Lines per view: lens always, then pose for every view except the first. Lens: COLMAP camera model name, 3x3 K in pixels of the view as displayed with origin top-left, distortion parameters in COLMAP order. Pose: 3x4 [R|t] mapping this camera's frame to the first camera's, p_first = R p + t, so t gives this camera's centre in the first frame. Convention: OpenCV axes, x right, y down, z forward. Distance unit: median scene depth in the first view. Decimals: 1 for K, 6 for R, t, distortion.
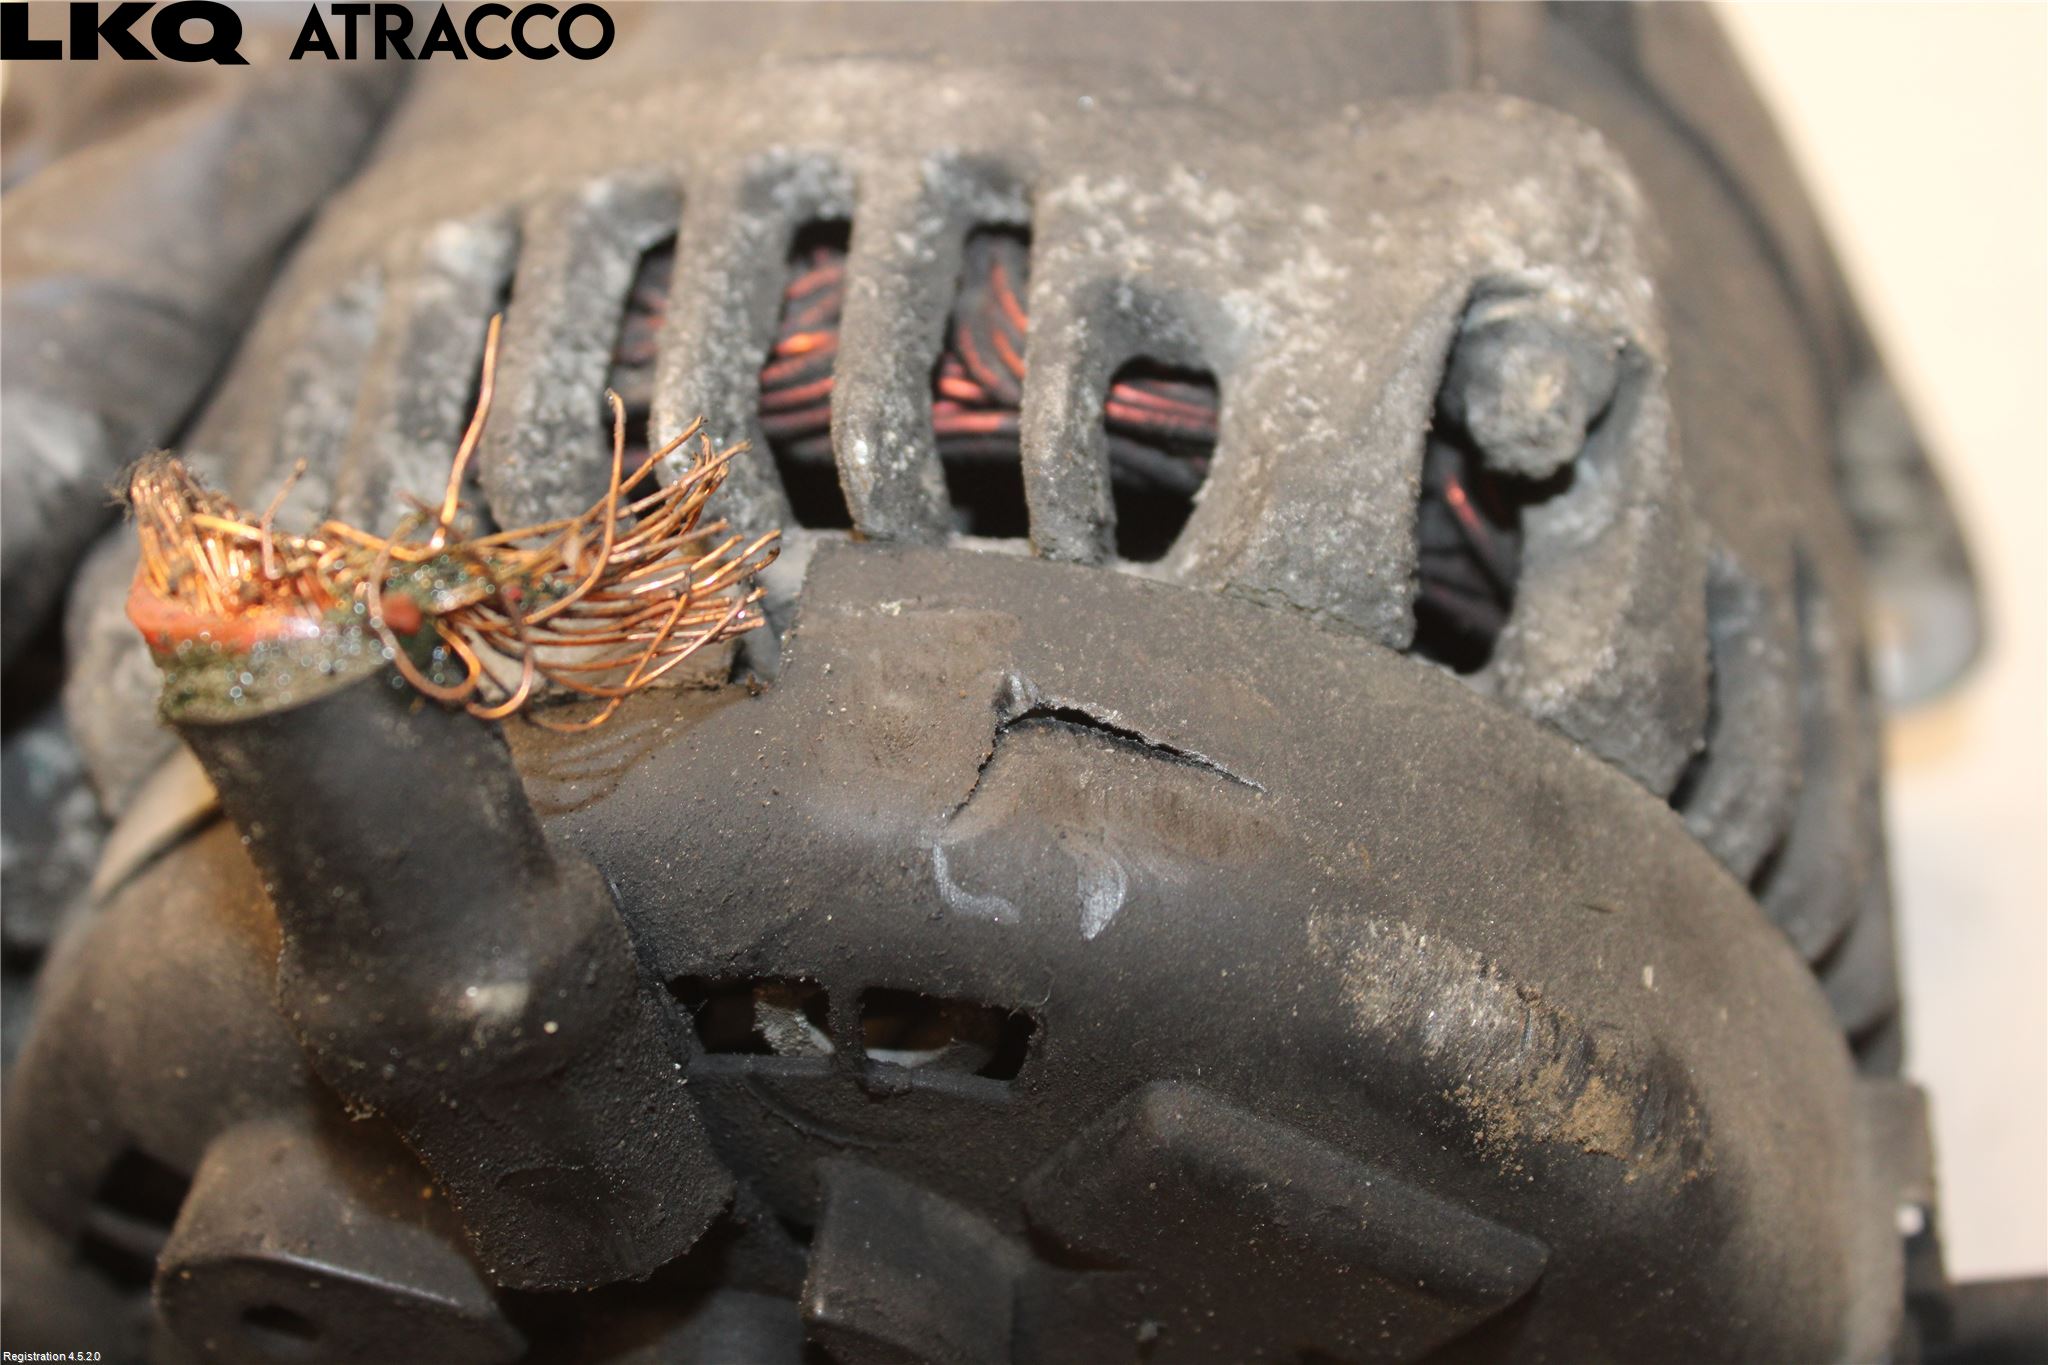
lens RADIAL K [[2802.0, 0, 1024.0], [0, 2802.0, 682.5], [0, 0, 1]] dist [-0.077250, 0.035895]
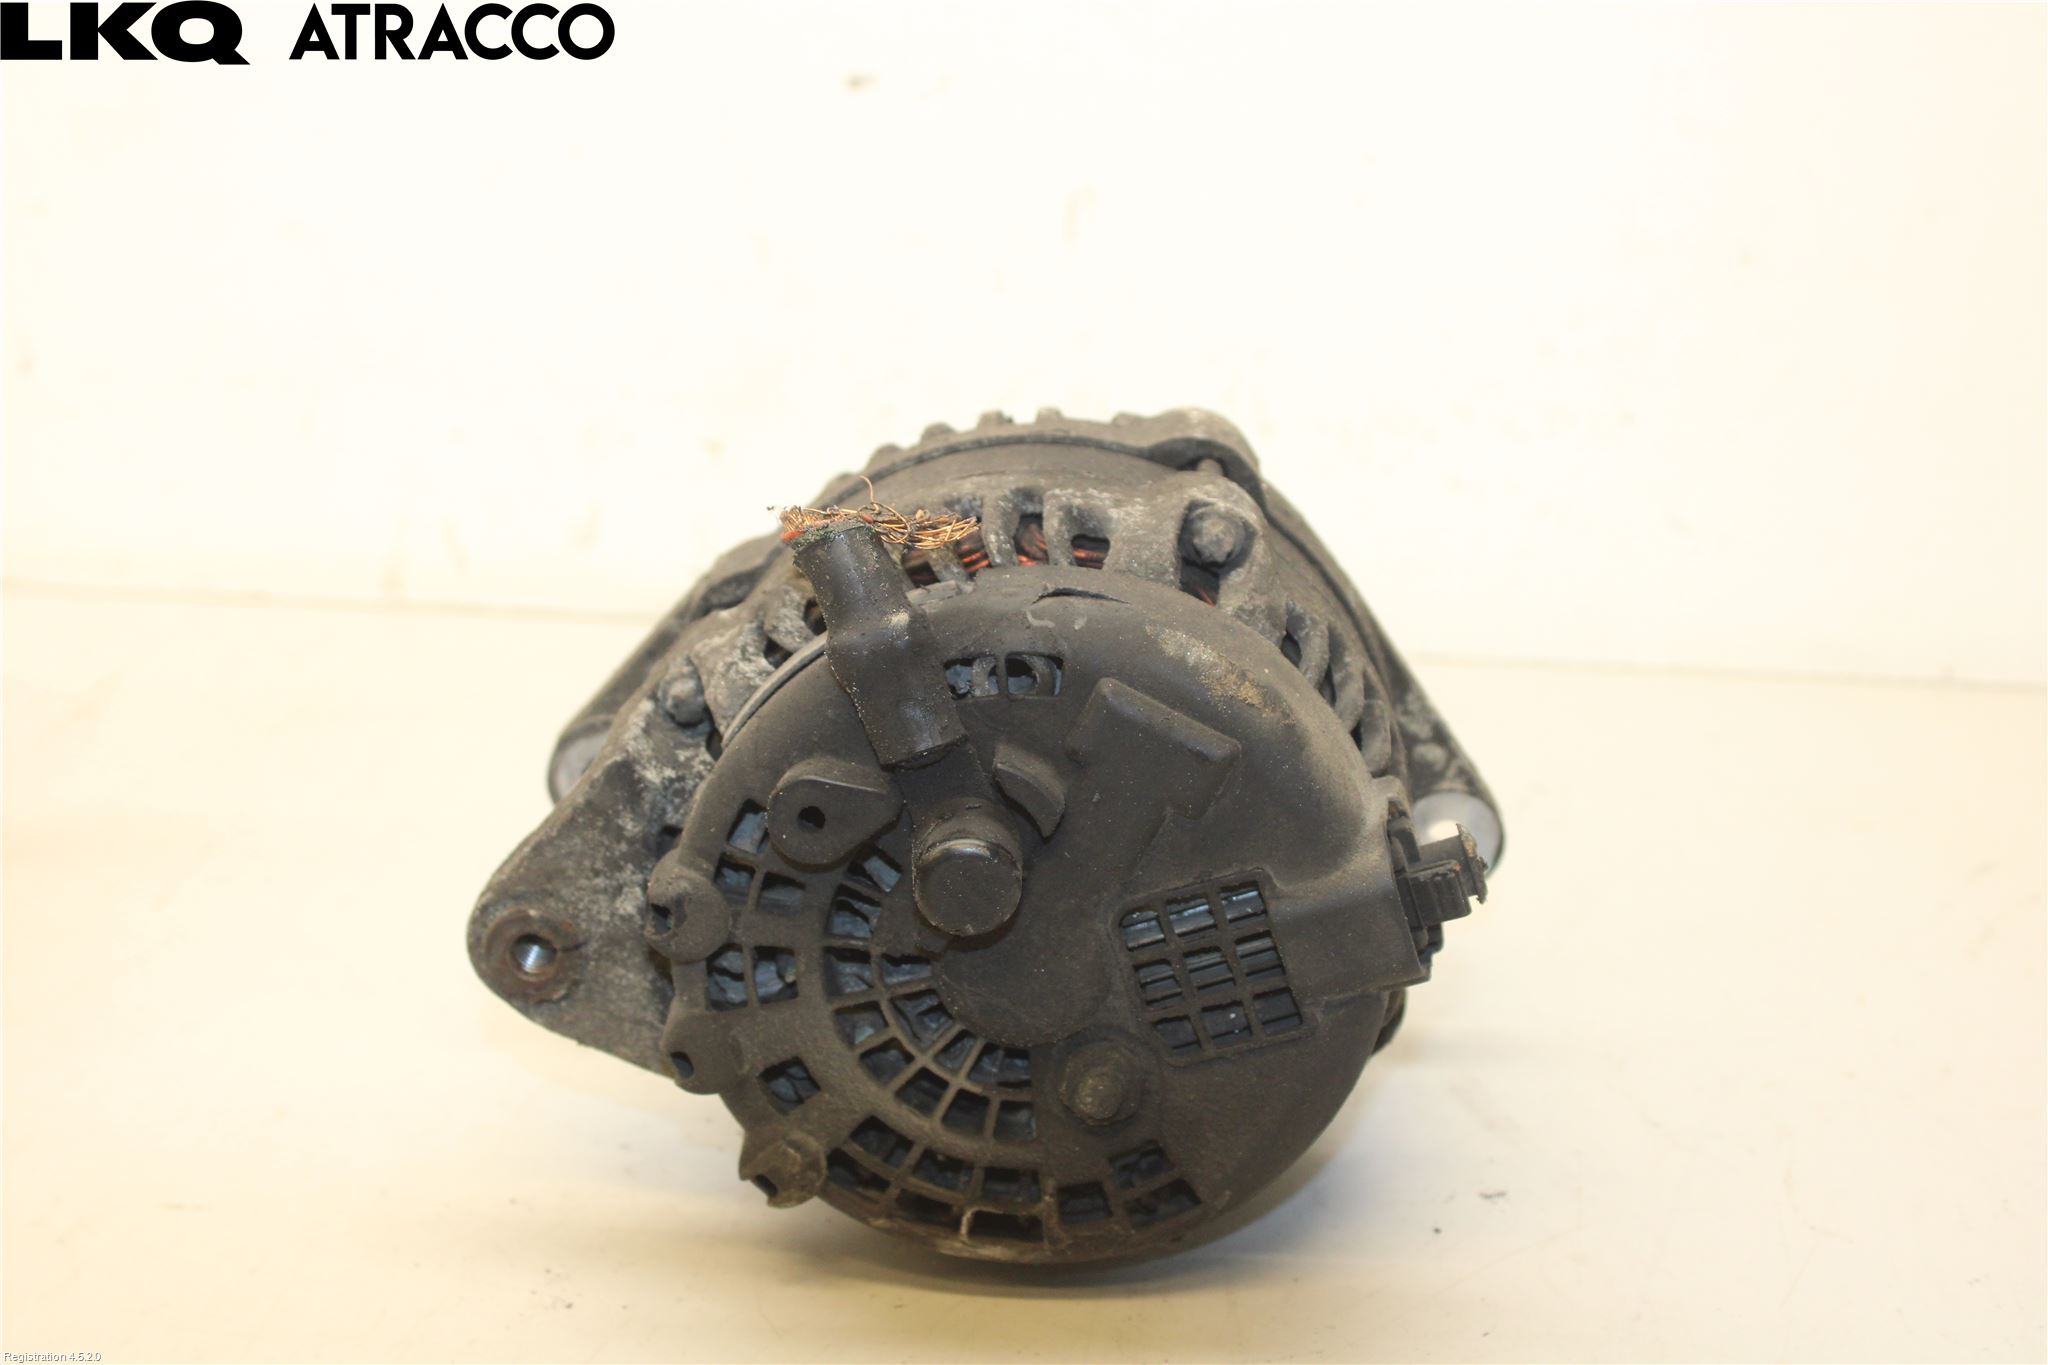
lens RADIAL K [[2802.0, 0, 1024.0], [0, 2802.0, 682.5], [0, 0, 1]] dist [-0.077250, 0.035895]
pose [[0.997523, -0.065742, 0.025020, -0.106143], [0.069599, 0.870838, -0.486619, 1.483554], [0.010203, 0.487155, 0.873256, -1.541505]]
